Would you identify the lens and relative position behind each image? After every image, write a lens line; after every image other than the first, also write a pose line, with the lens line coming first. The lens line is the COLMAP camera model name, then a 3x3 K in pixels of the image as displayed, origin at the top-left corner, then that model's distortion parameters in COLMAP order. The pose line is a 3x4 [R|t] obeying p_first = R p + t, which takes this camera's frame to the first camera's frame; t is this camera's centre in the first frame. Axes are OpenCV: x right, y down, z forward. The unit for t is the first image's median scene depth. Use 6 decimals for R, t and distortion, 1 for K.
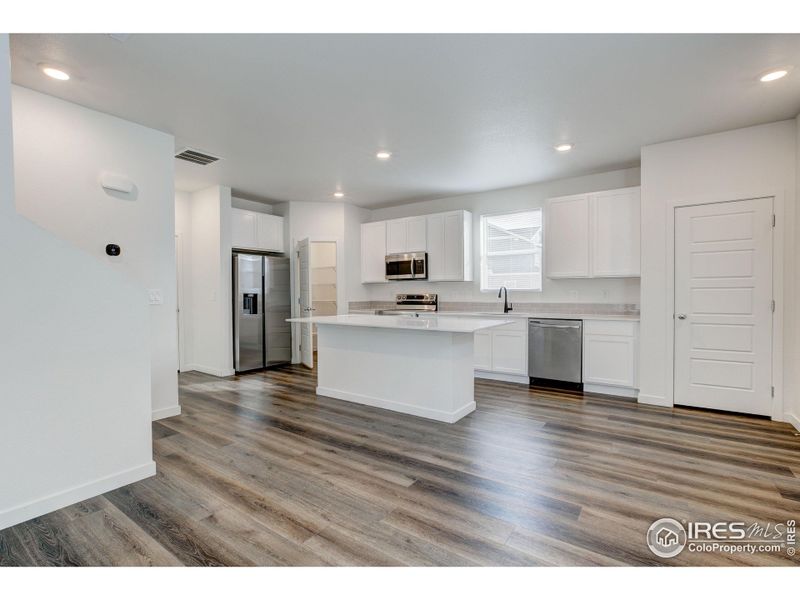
lens RADIAL K [[372.6, 0, 383.0], [0, 372.6, 299.6], [0, 0, 1]] dist [-0.018503, 0.000498]
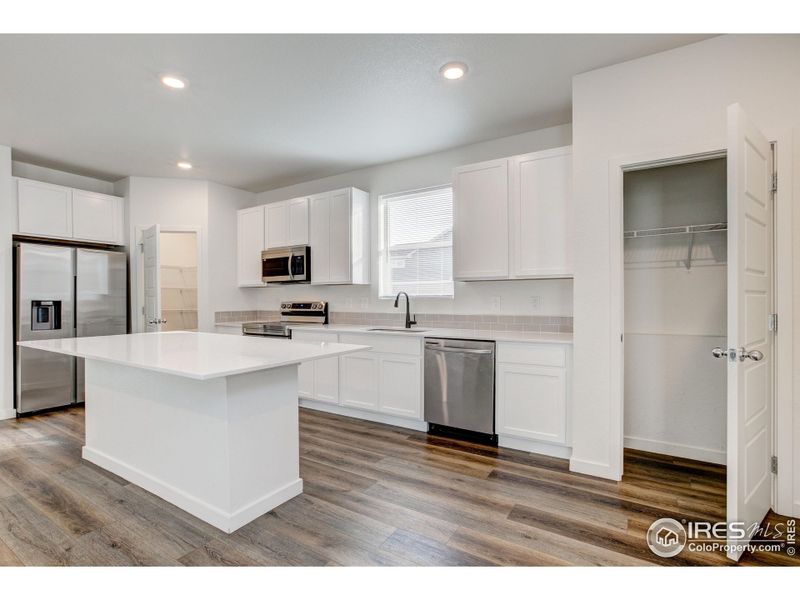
lens RADIAL K [[372.6, 0, 383.0], [0, 372.6, 299.6], [0, 0, 1]] dist [-0.018503, 0.000498]
pose [[0.998578, 0.003277, 0.053212, 0.242438], [-0.002175, 0.999782, -0.020754, -0.004516], [-0.053268, 0.020609, 0.998368, 0.271455]]
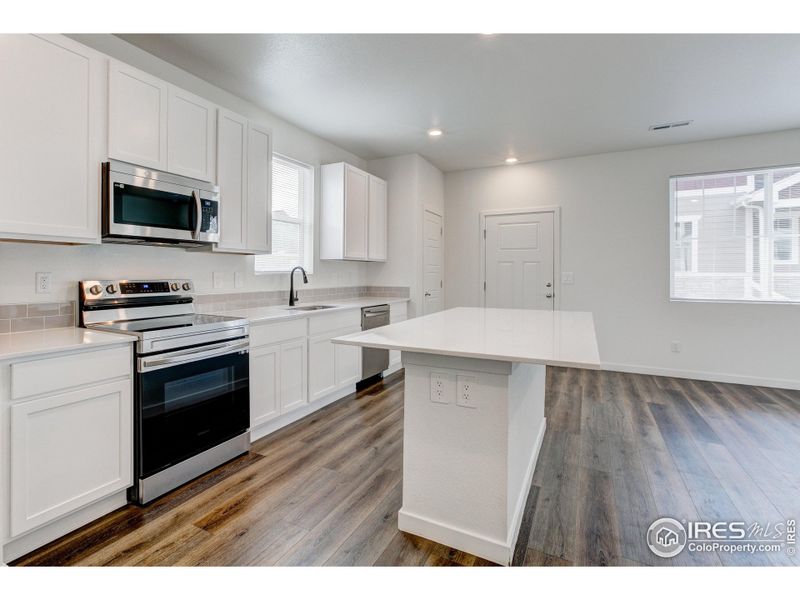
lens RADIAL K [[417.5, 0, 397.4], [0, 417.5, 269.9], [0, 0, 1]] dist [-0.024446, -0.000031]
pose [[-0.173630, 0.011928, 0.984739, -0.438453], [0.014999, 0.999843, -0.009466, -0.019305], [-0.984697, 0.013126, -0.173782, 0.939326]]
